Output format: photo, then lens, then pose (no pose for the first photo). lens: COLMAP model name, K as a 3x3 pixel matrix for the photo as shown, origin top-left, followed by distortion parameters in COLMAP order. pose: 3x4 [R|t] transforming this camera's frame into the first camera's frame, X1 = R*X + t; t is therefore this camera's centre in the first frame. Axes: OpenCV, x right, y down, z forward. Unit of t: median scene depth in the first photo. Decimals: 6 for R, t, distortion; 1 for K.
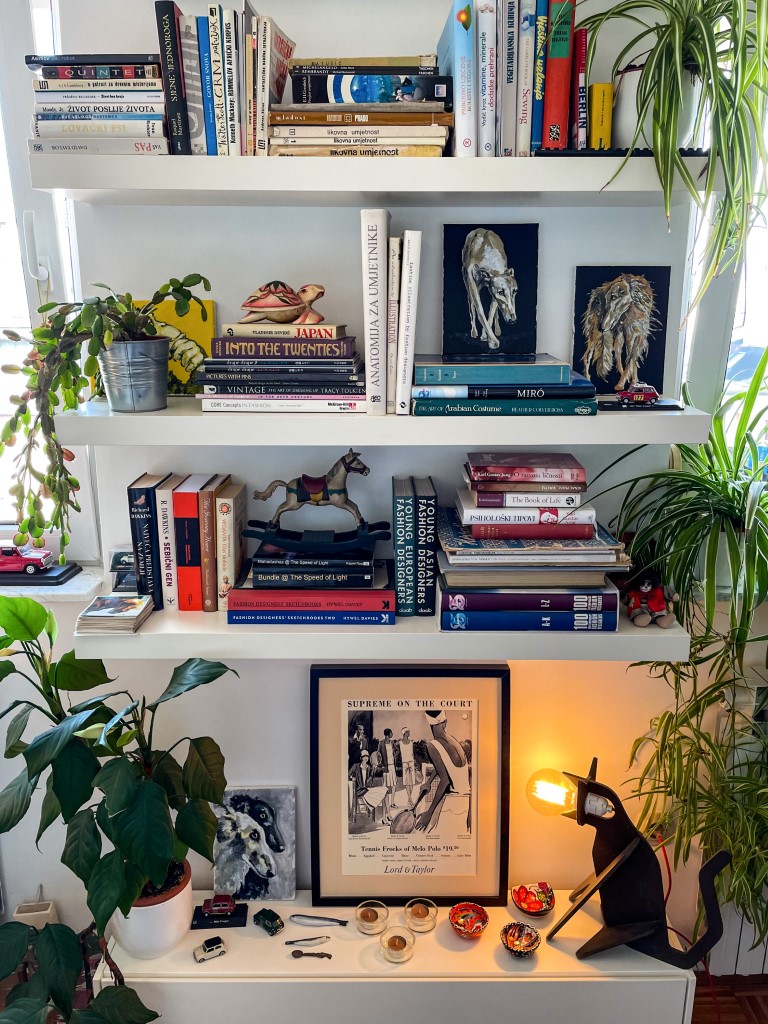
lens RADIAL K [[771.4, 0, 320.2], [0, 771.4, 475.0], [0, 0, 1]] dist [0.105441, -0.020504]
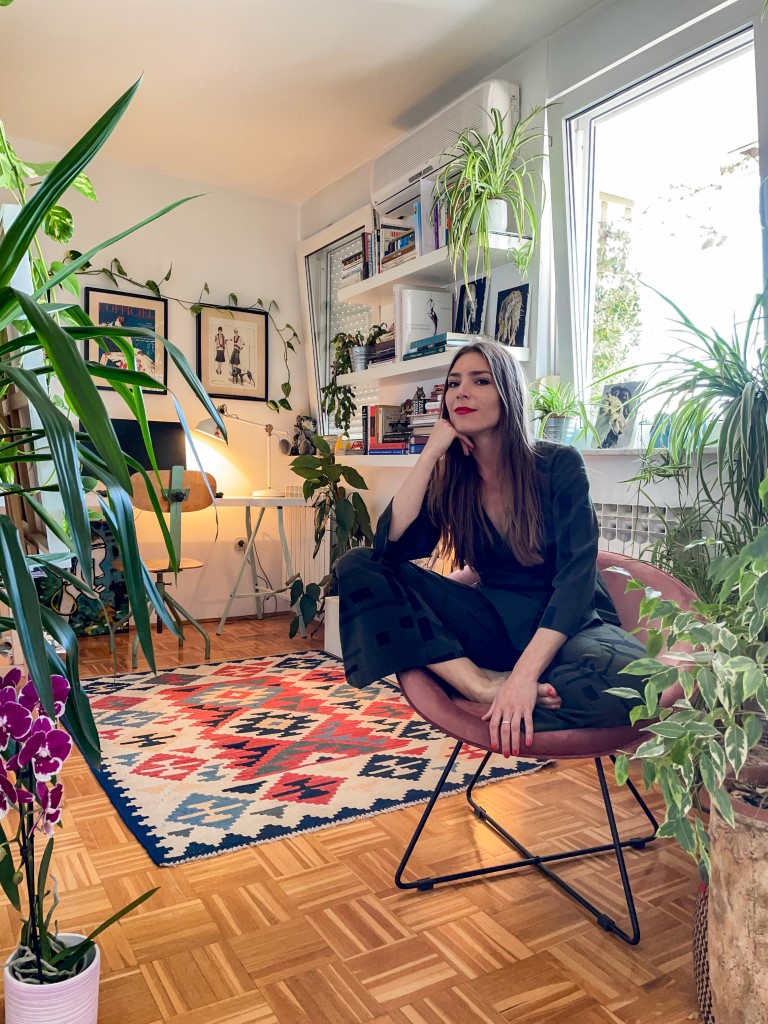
lens RADIAL K [[771.4, 0, 382.6], [0, 771.4, 511.9], [0, 0, 1]] dist [0.105441, -0.020504]
pose [[0.505154, 0.049542, -0.861606, 2.788637], [-0.195441, 0.978981, -0.058295, 0.684740], [0.840608, 0.197841, 0.504219, -0.261171]]
